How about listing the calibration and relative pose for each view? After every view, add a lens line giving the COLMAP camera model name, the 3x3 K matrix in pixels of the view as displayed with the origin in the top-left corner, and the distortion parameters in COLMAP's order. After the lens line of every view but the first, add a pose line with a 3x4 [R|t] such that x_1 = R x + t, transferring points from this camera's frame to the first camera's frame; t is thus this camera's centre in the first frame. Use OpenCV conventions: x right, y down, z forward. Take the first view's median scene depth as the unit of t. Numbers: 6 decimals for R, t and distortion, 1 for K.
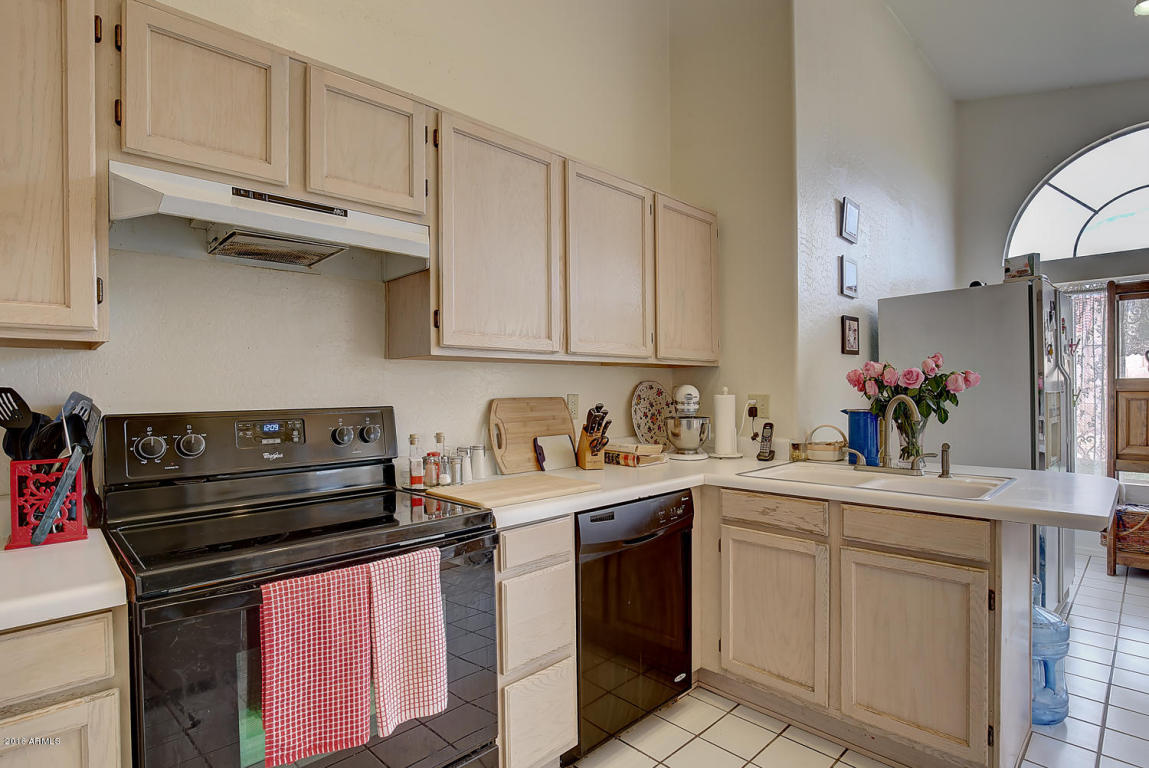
lens RADIAL K [[588.5, 0, 572.9], [0, 588.5, 394.8], [0, 0, 1]] dist [-0.022976, -0.000791]
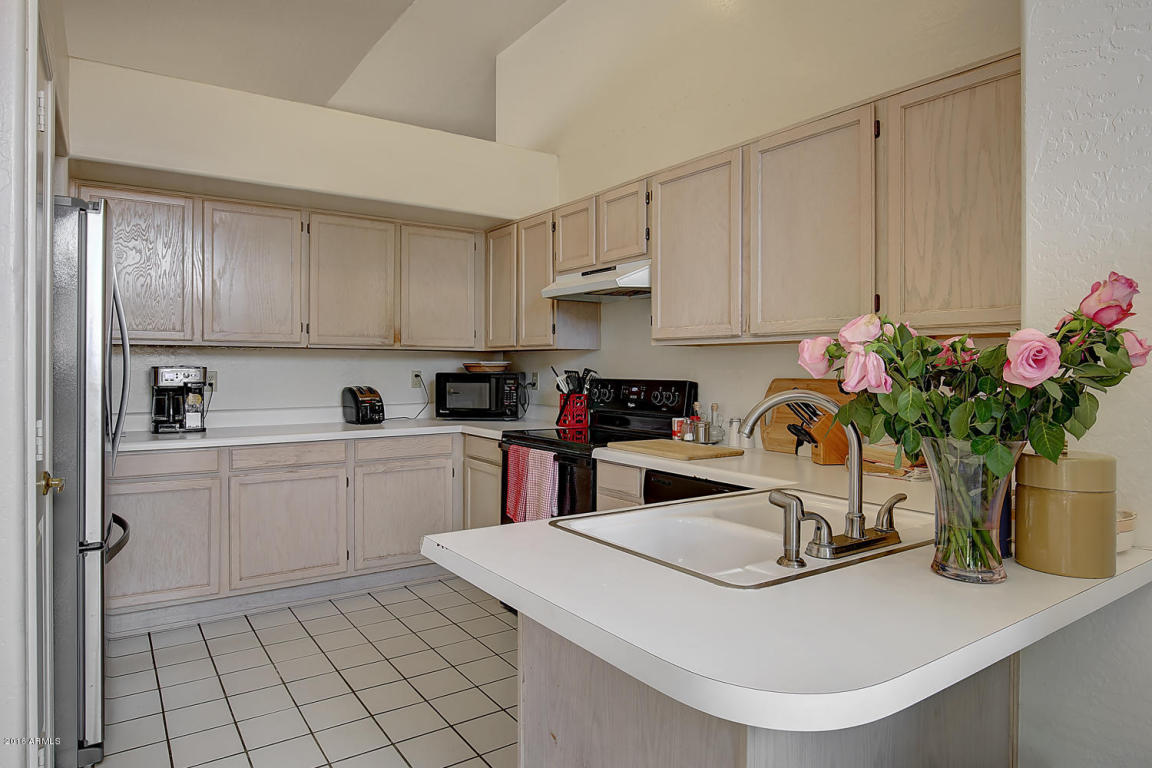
lens RADIAL K [[677.0, 0, 573.8], [0, 677.0, 368.2], [0, 0, 1]] dist [-0.033122, -0.000536]
pose [[-0.176427, 0.012995, -0.984228, 1.594658], [-0.007154, 0.999870, 0.014484, -0.038453], [0.984288, 0.009597, -0.176311, 1.214358]]
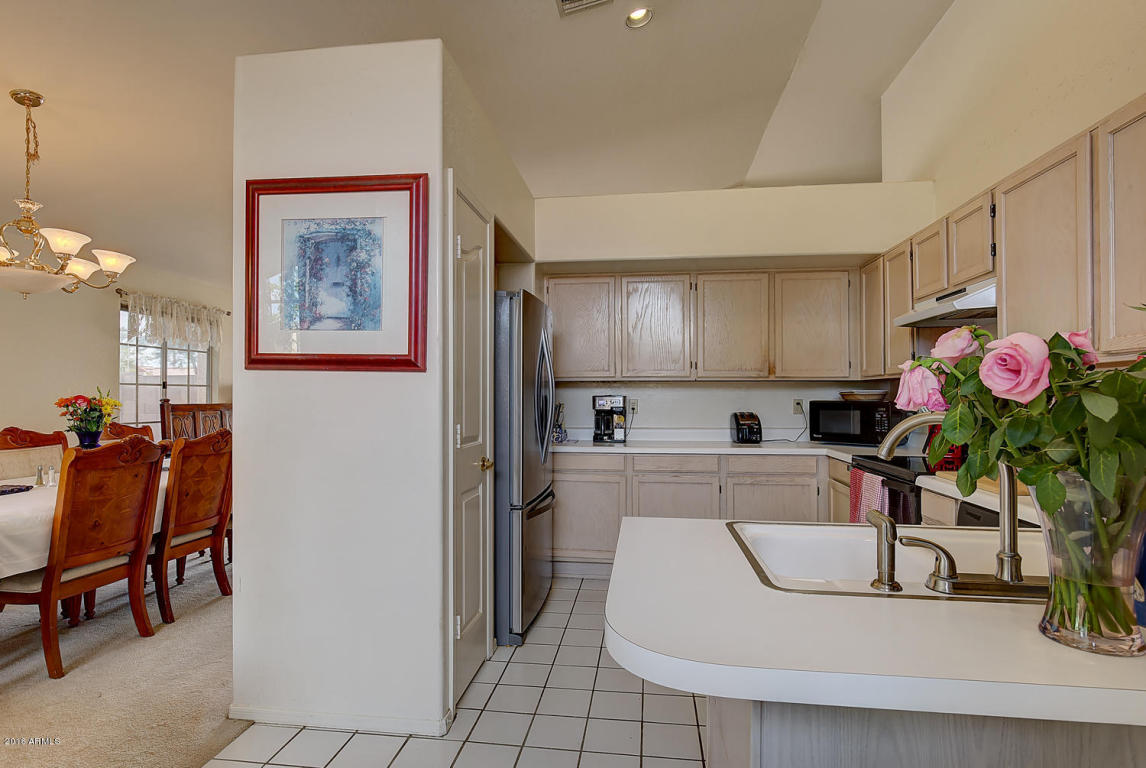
lens RADIAL K [[587.0, 0, 571.5], [0, 587.0, 394.7], [0, 0, 1]] dist [-0.022976, -0.000791]
pose [[-0.789159, 0.008342, -0.614133, 1.482512], [0.005100, 0.999962, 0.007030, -0.028542], [0.614168, 0.002415, -0.789172, 1.585313]]
